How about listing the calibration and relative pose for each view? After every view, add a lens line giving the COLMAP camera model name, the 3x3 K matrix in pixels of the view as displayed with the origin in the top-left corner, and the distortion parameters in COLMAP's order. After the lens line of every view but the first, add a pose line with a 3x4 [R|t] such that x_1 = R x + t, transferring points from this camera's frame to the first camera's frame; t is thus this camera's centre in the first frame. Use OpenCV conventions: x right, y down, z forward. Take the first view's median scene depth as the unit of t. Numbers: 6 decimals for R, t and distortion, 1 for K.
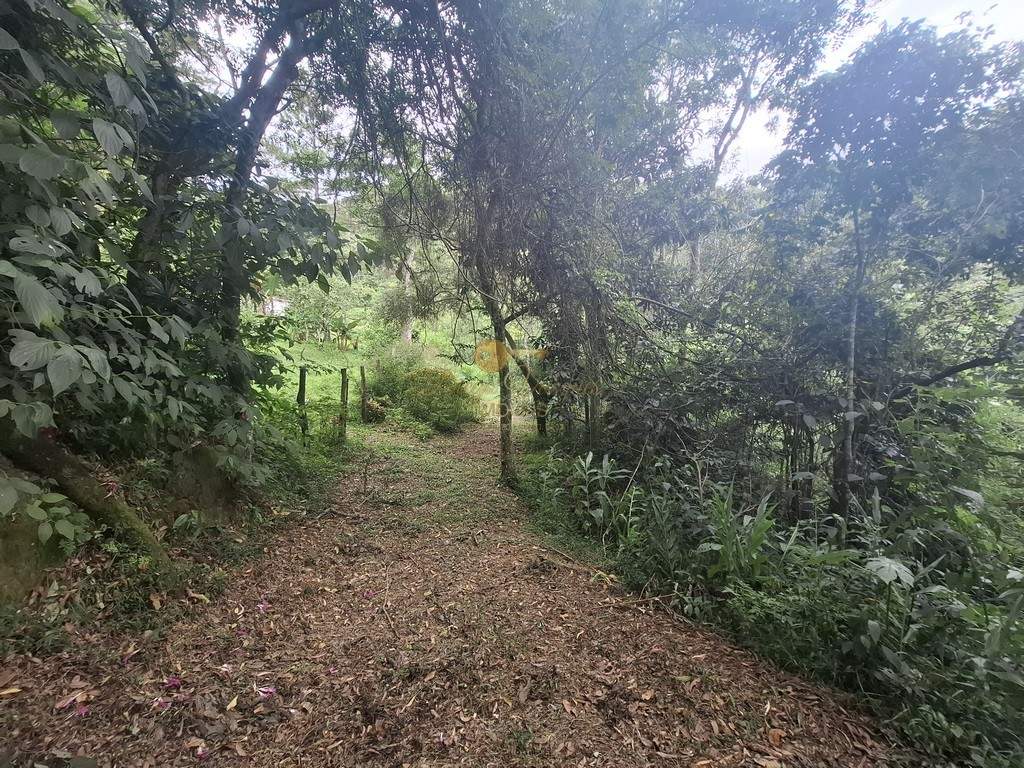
lens RADIAL K [[400.2, 0, 511.1], [0, 400.2, 384.9], [0, 0, 1]] dist [0.000736, -0.000114]
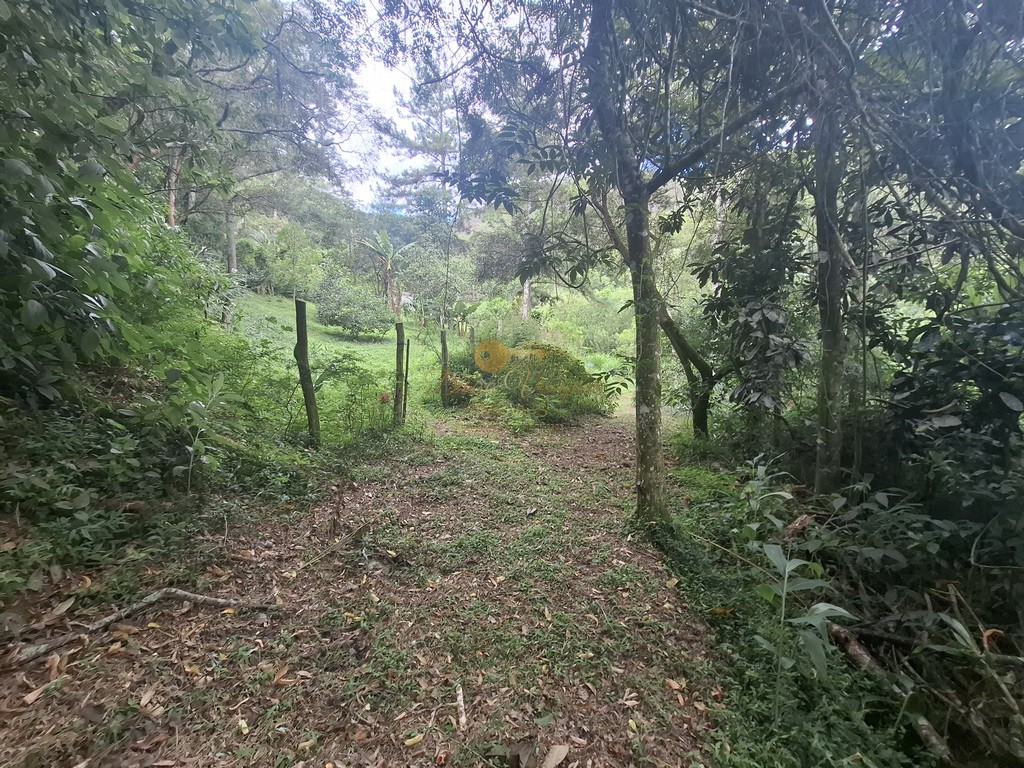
lens RADIAL K [[400.2, 0, 514.9], [0, 400.2, 386.4], [0, 0, 1]] dist [0.000736, -0.000114]
pose [[0.948627, 0.016722, -0.315955, -0.008875], [-0.014845, 0.999855, 0.008348, 0.047669], [0.316048, -0.003229, 0.948738, 0.329243]]
